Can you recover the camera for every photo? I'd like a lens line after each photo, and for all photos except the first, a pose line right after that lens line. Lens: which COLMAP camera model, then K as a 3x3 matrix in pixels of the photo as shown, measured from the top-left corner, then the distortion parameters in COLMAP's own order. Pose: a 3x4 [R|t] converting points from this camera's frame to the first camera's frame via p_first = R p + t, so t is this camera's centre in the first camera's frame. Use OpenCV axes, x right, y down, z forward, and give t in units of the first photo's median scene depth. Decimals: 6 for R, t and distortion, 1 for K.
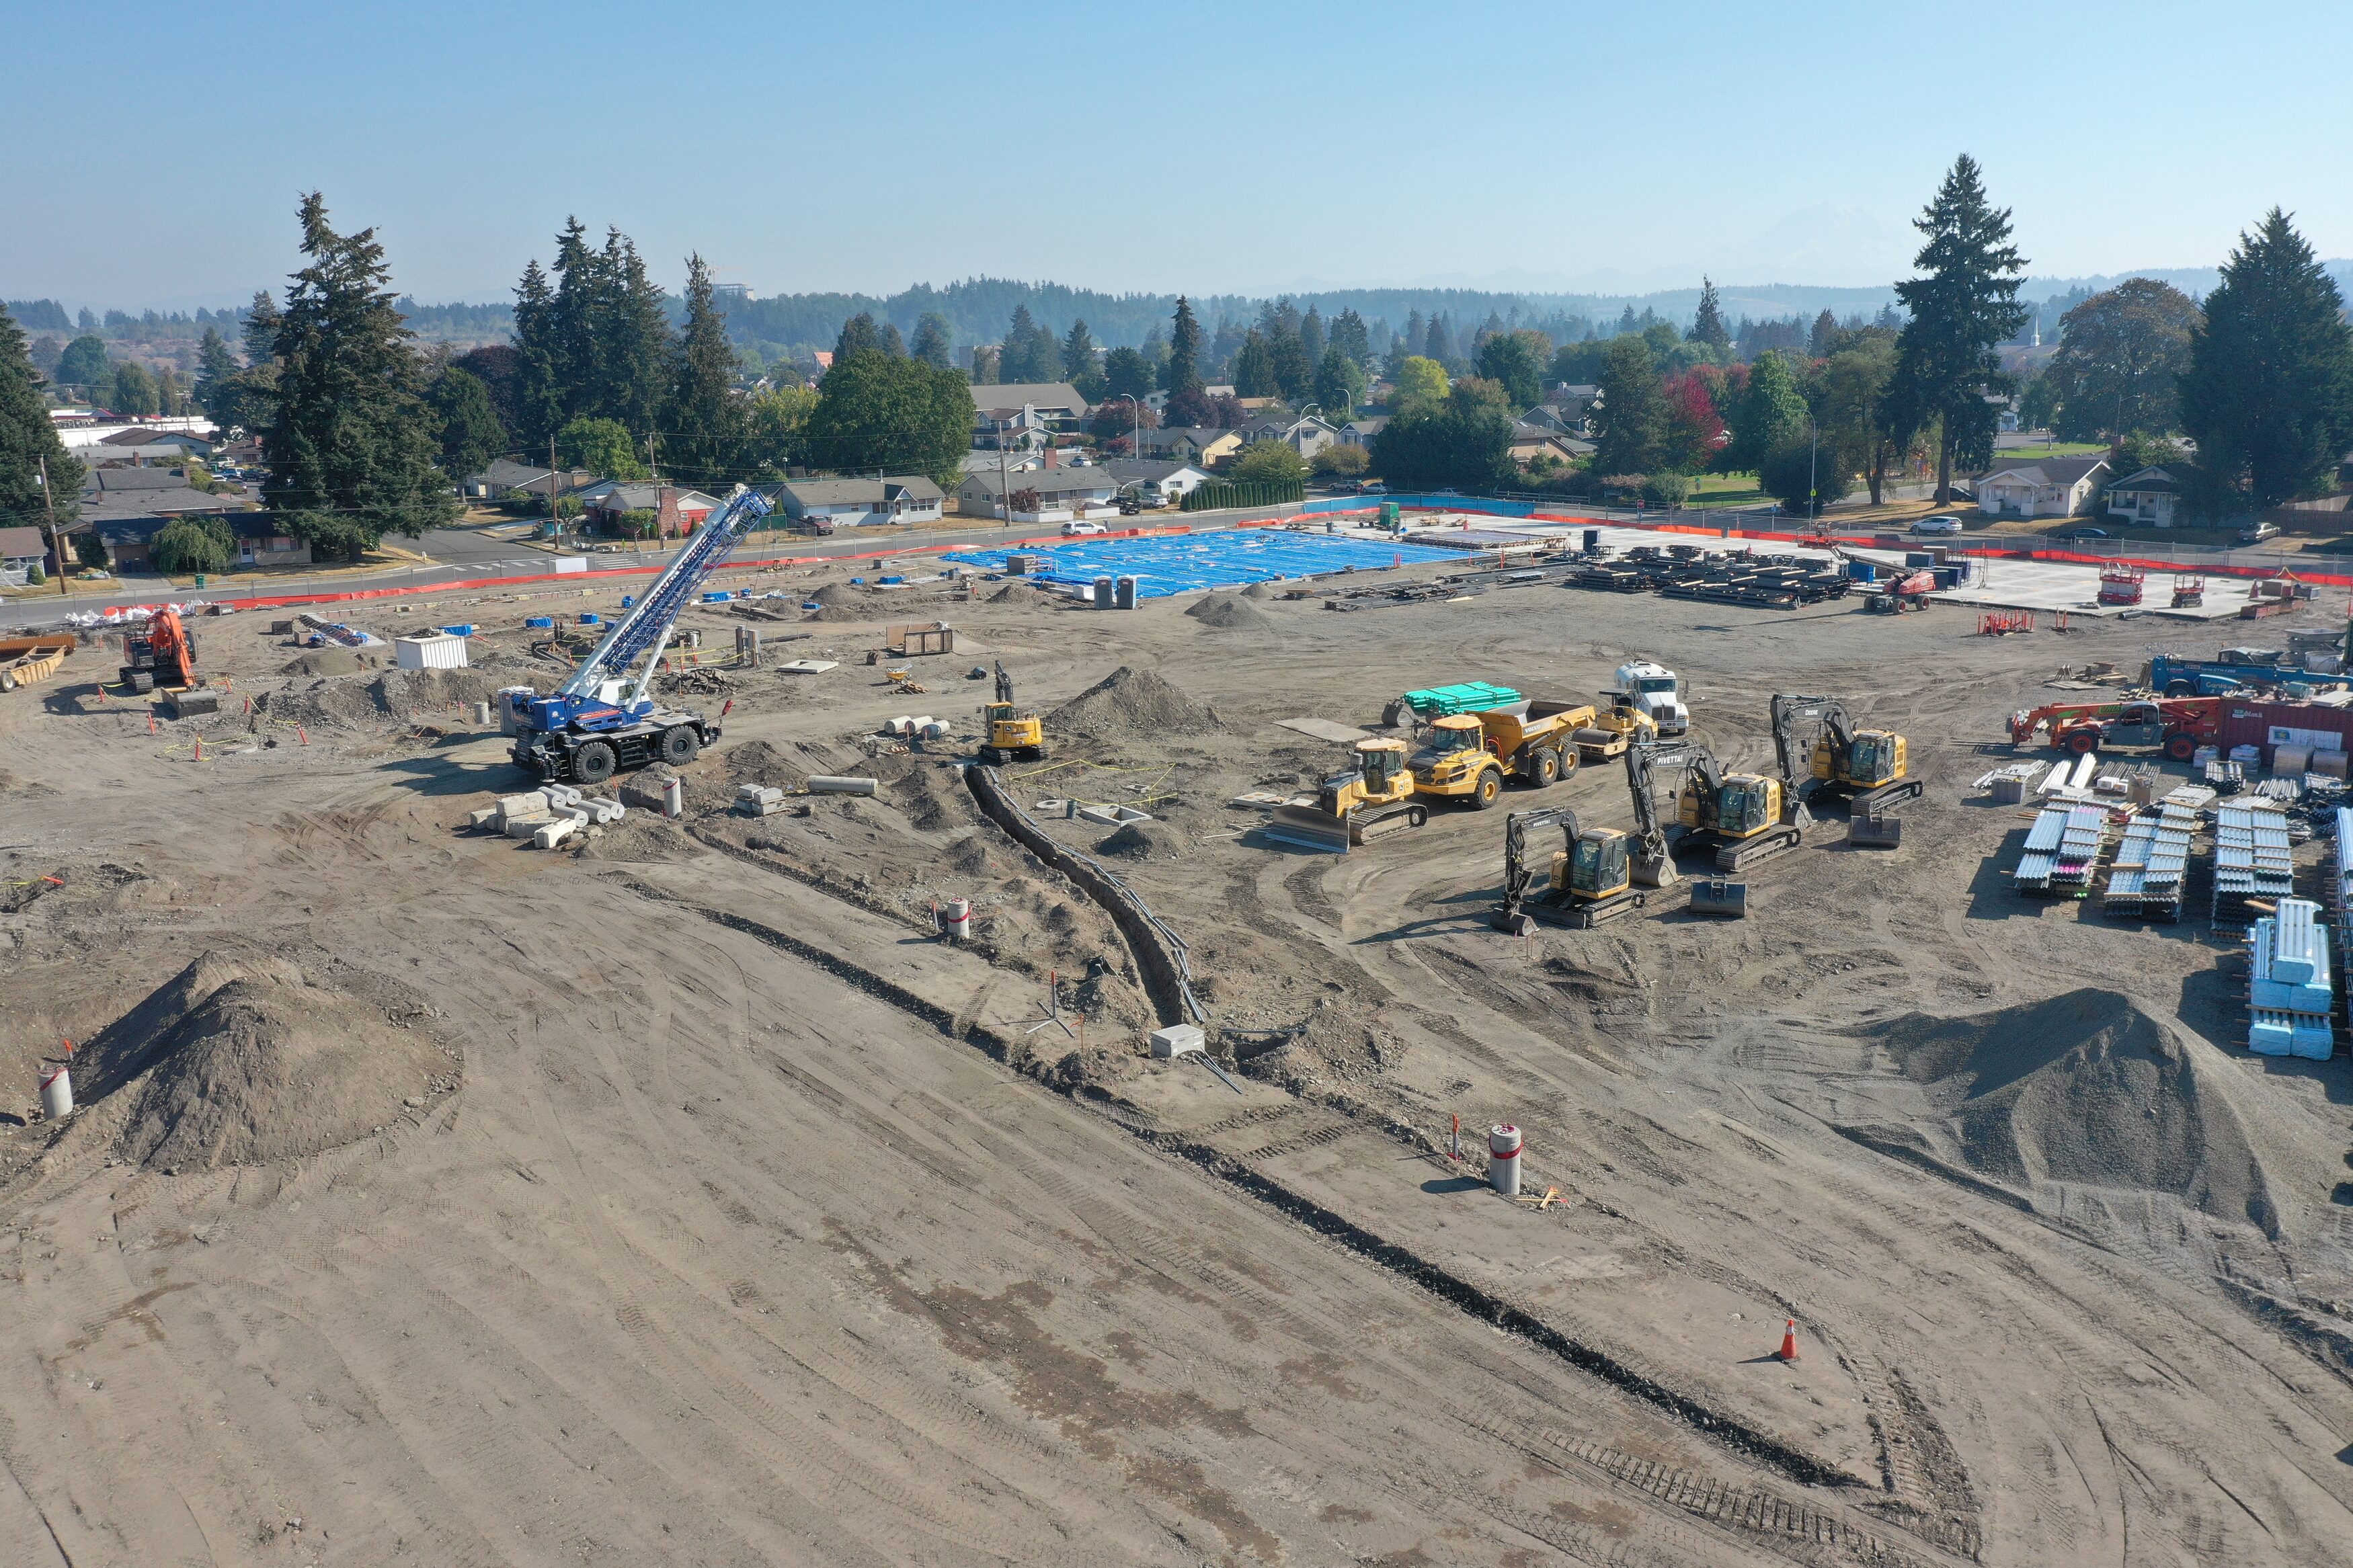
lens RADIAL K [[1840.0, 0, 1173.3], [0, 1840.0, 779.4], [0, 0, 1]] dist [-0.001910, -0.000551]
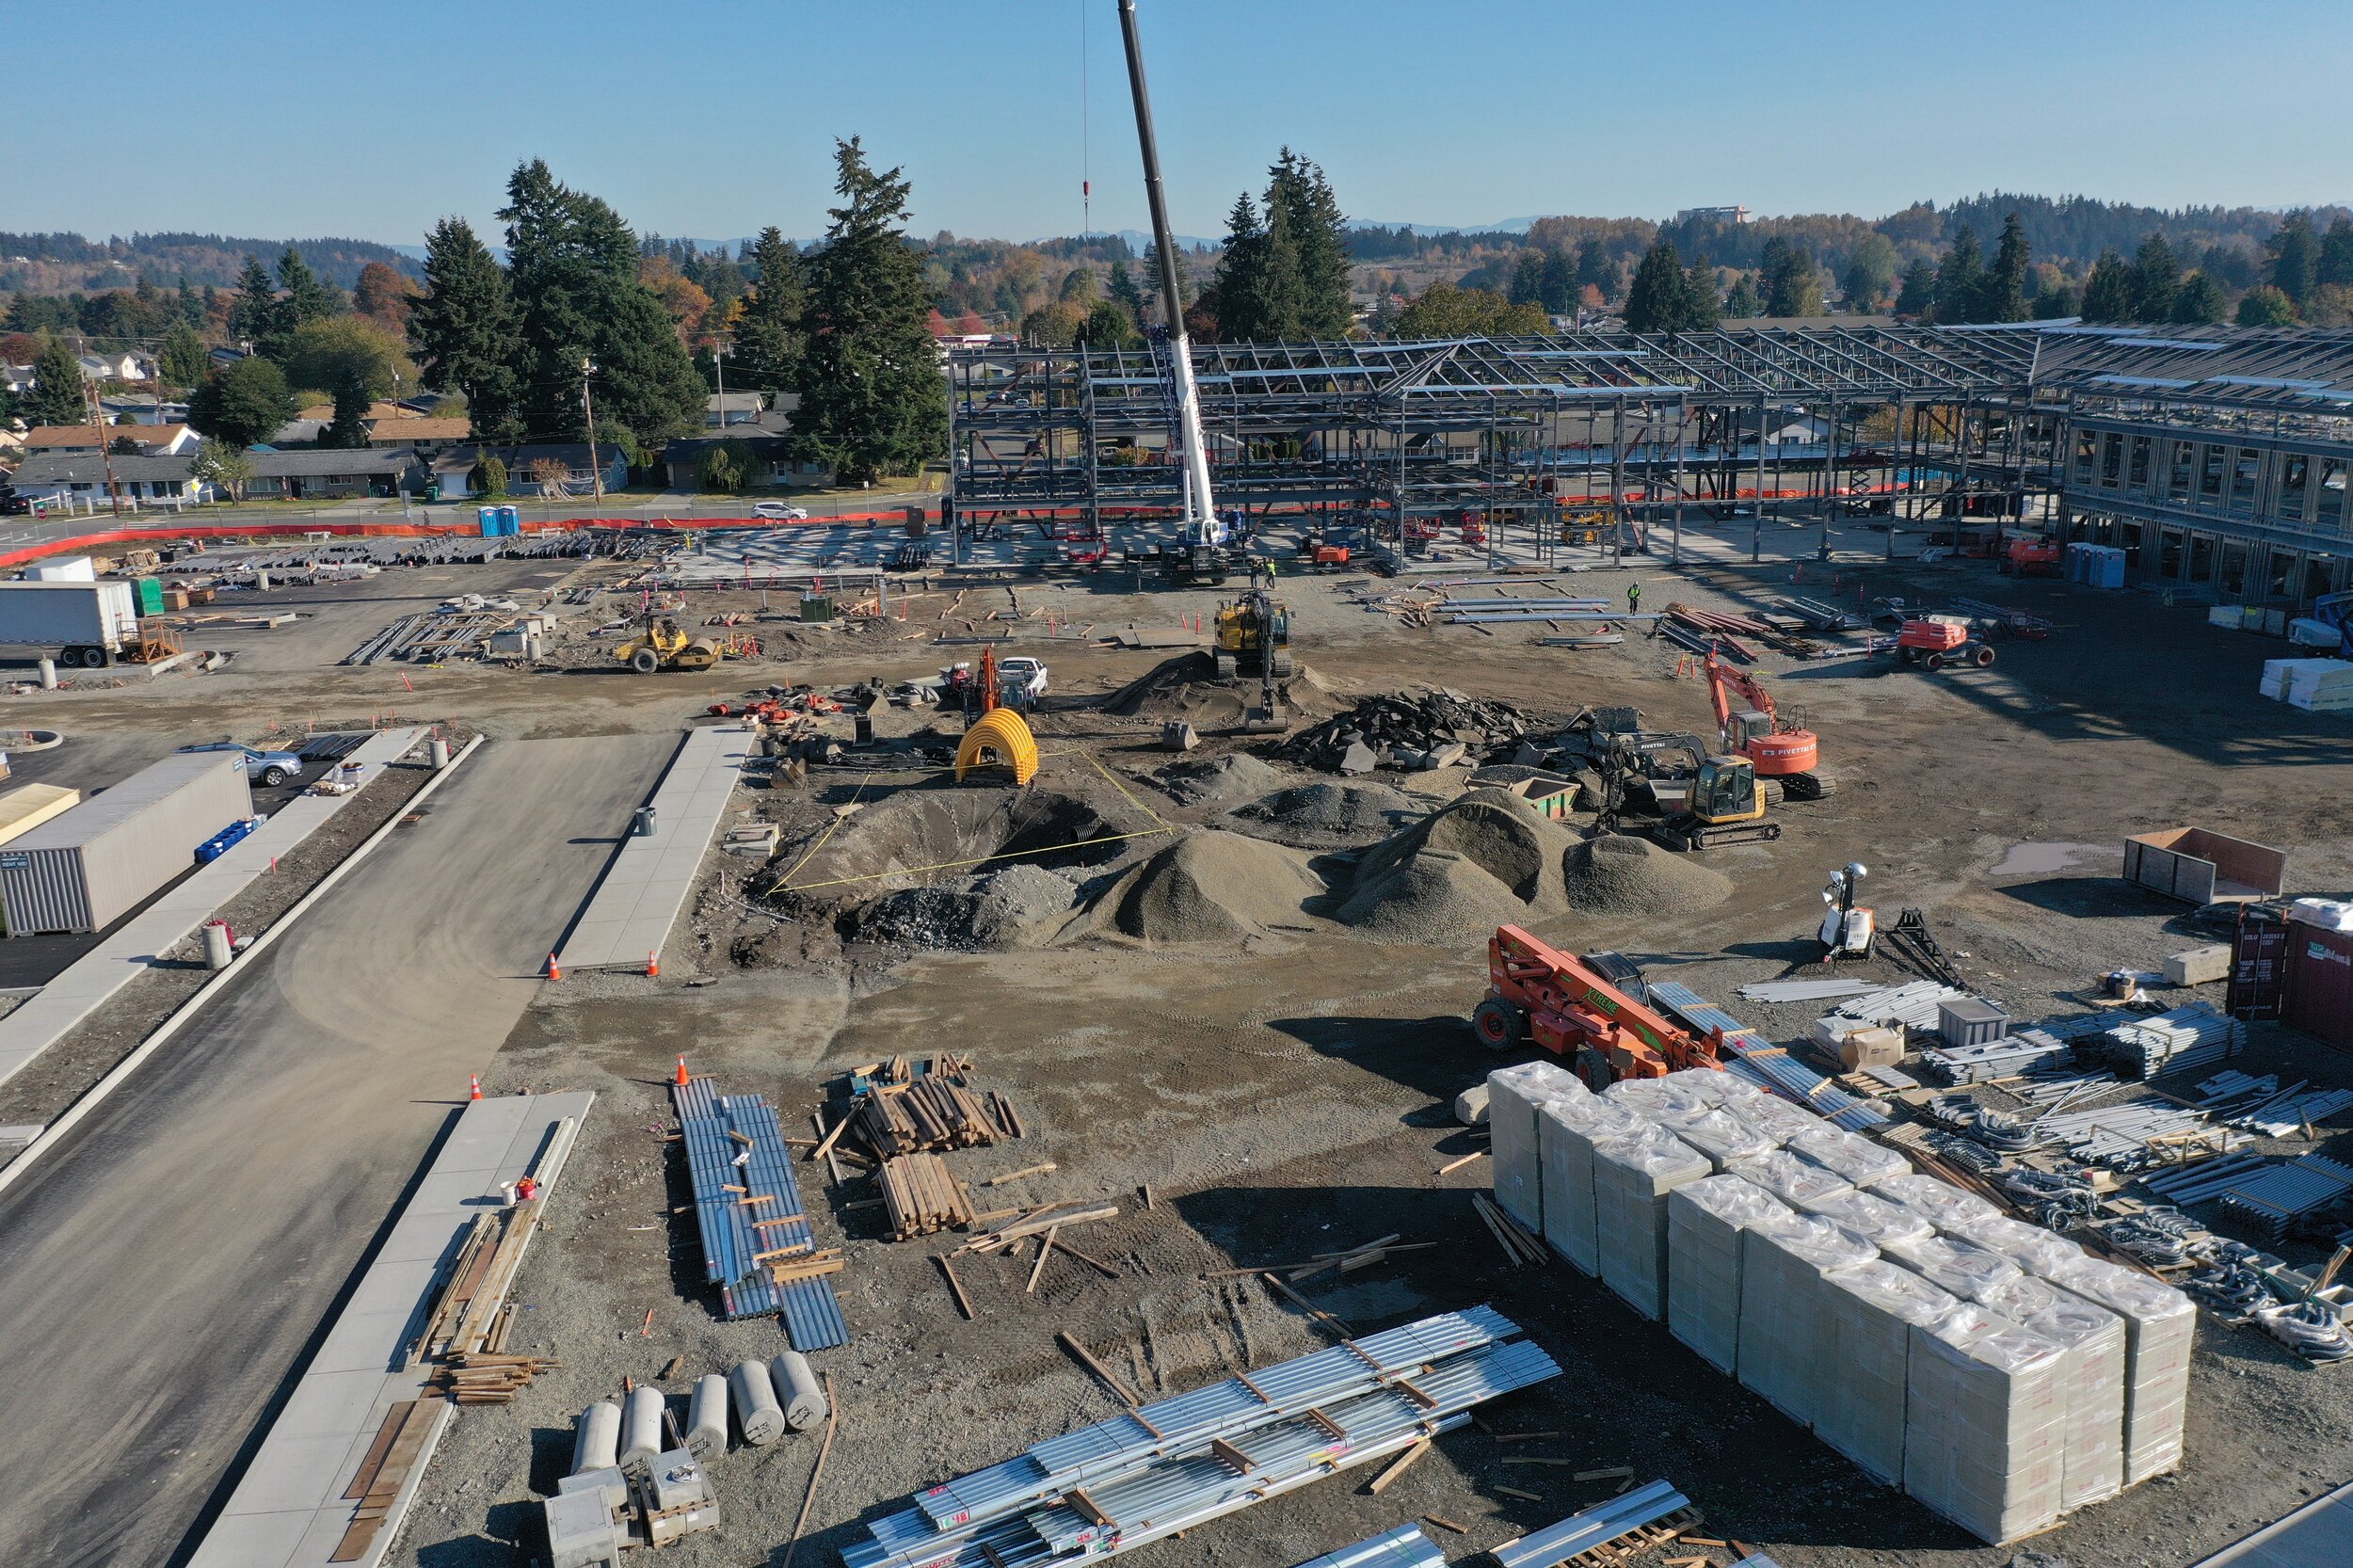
lens RADIAL K [[1840.2, 0, 1176.0], [0, 1840.2, 794.3], [0, 0, 1]] dist [-0.001910, -0.000551]
pose [[0.866472, 0.130048, -0.481990, 0.227394], [-0.108018, 0.991441, 0.073322, -0.036150], [0.487400, -0.011468, 0.873103, 0.142996]]
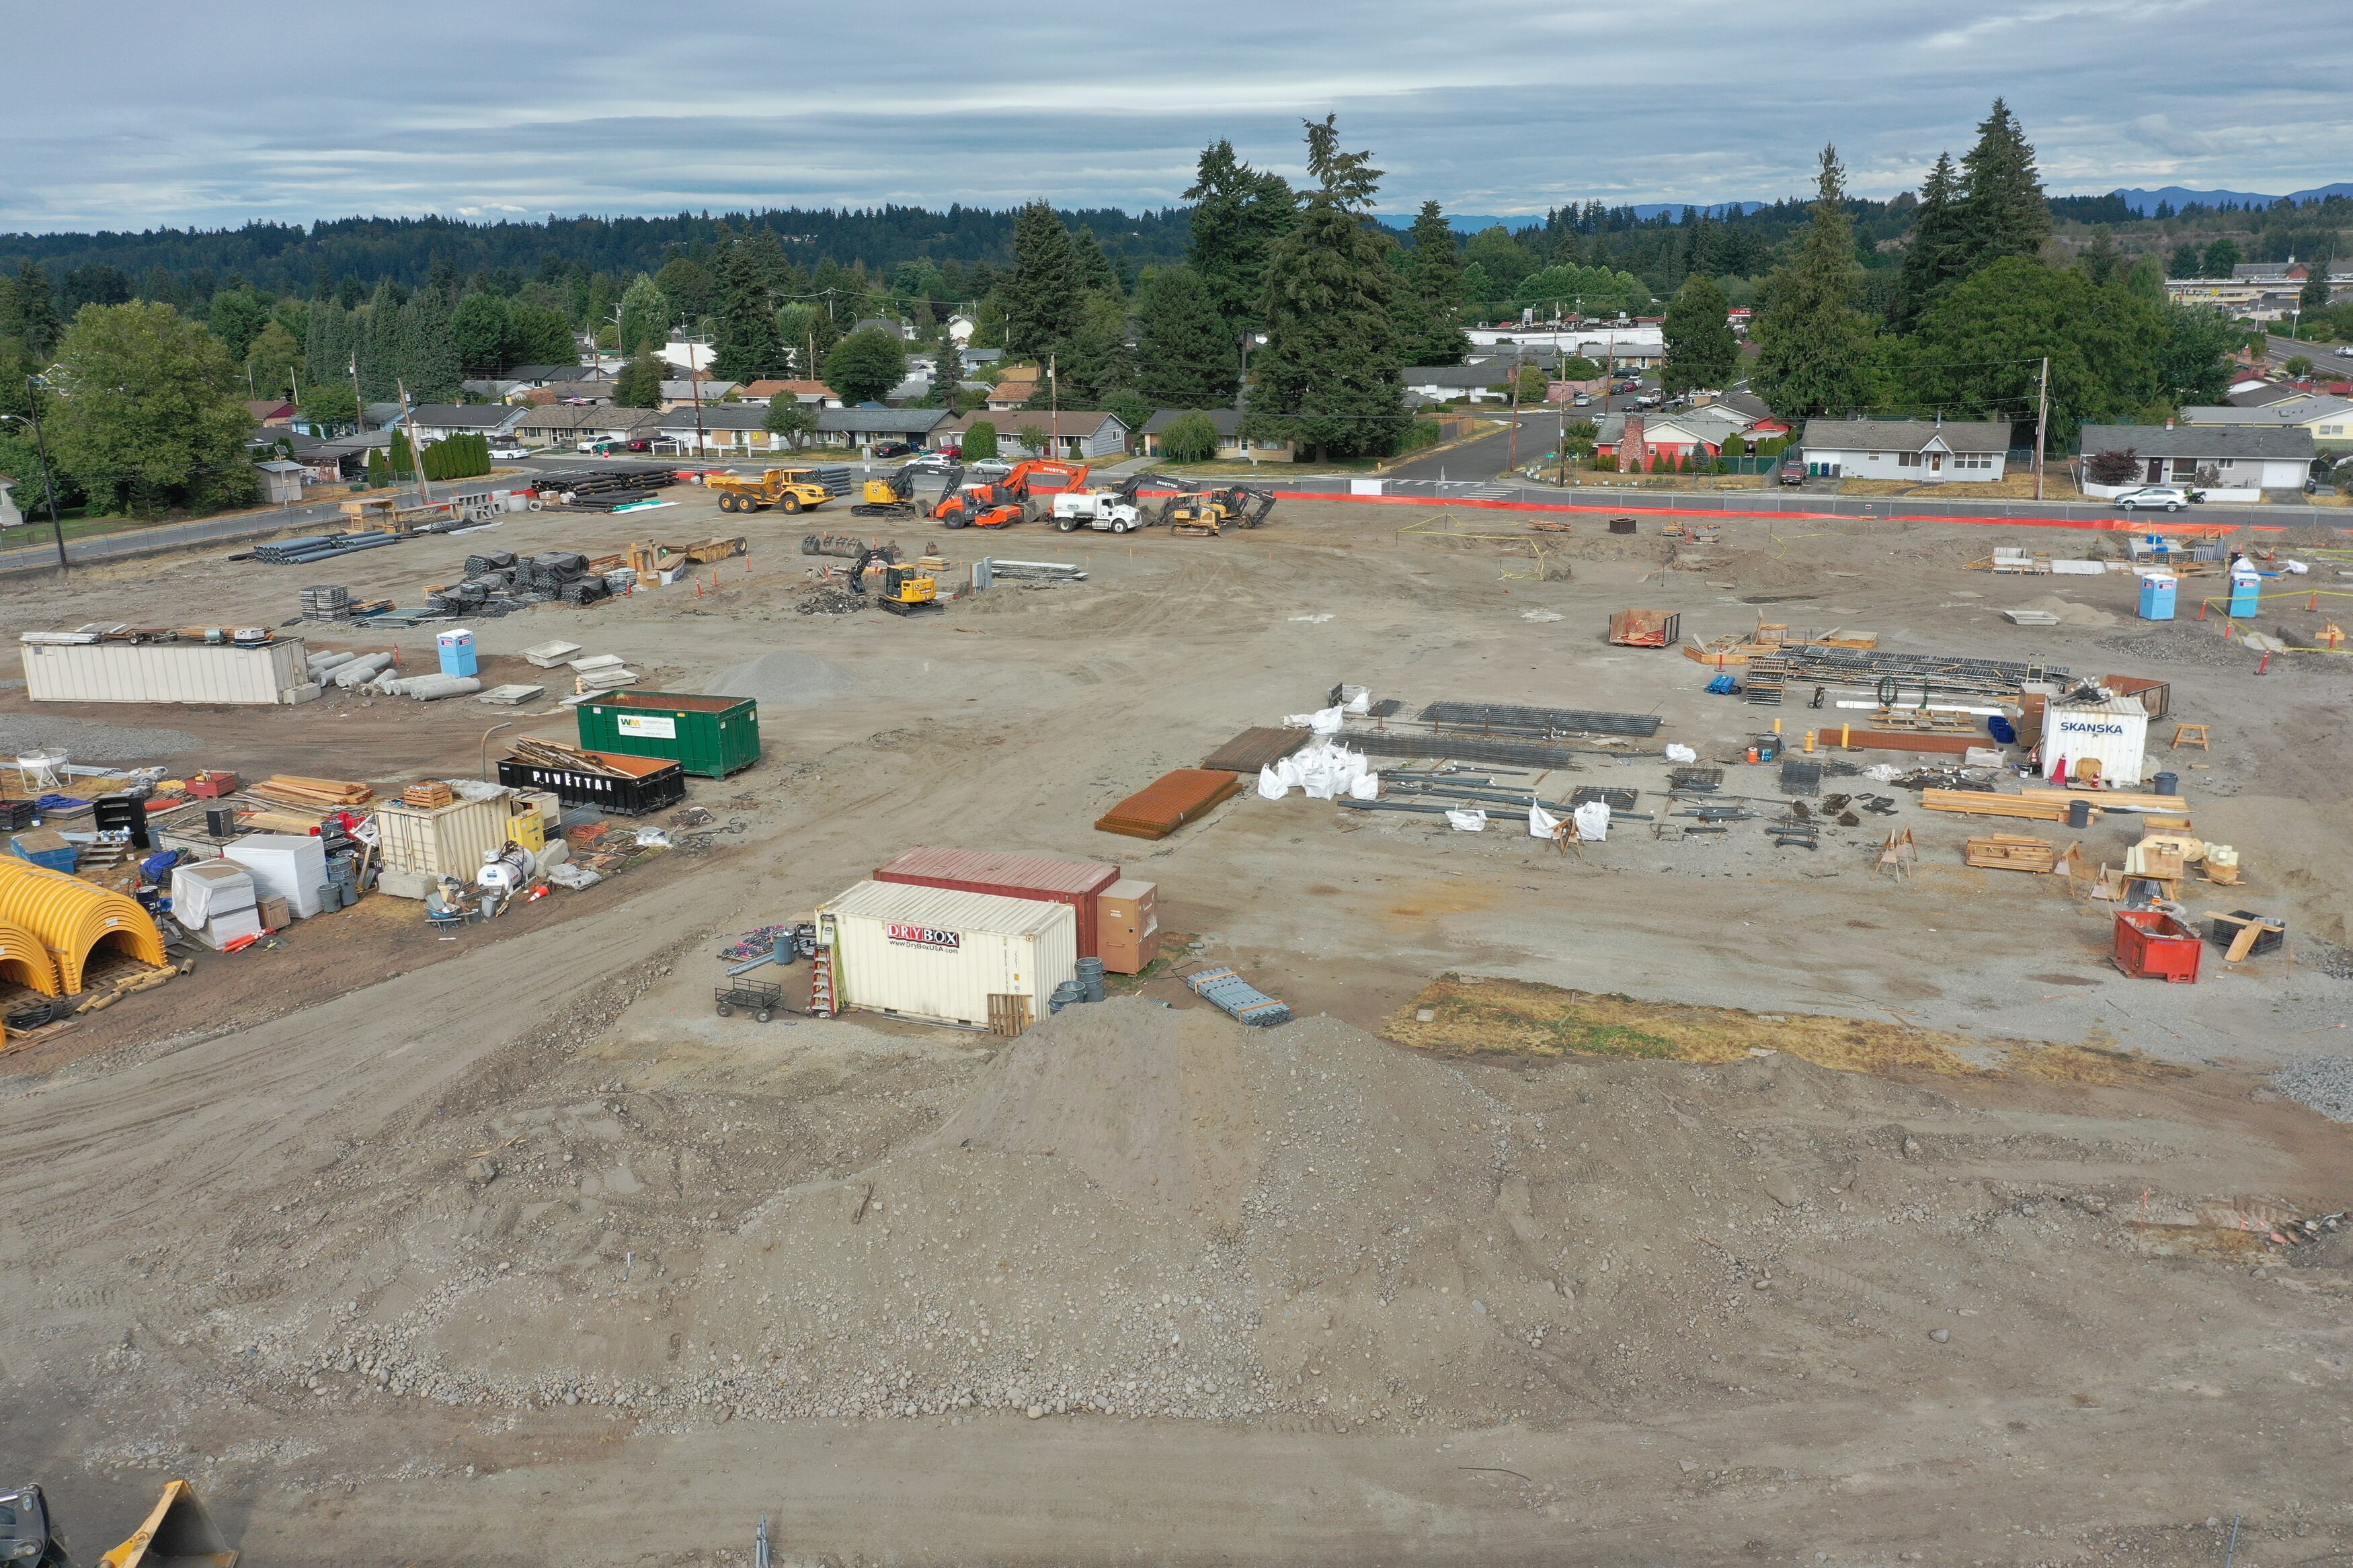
lens RADIAL K [[1840.0, 0, 1180.0], [0, 1840.0, 778.2], [0, 0, 1]] dist [-0.001910, -0.000551]
pose [[0.520497, 0.229483, -0.822448, 0.400583], [-0.184351, 0.970692, 0.154179, -0.084893], [0.833725, 0.071369, 0.547548, 0.334280]]
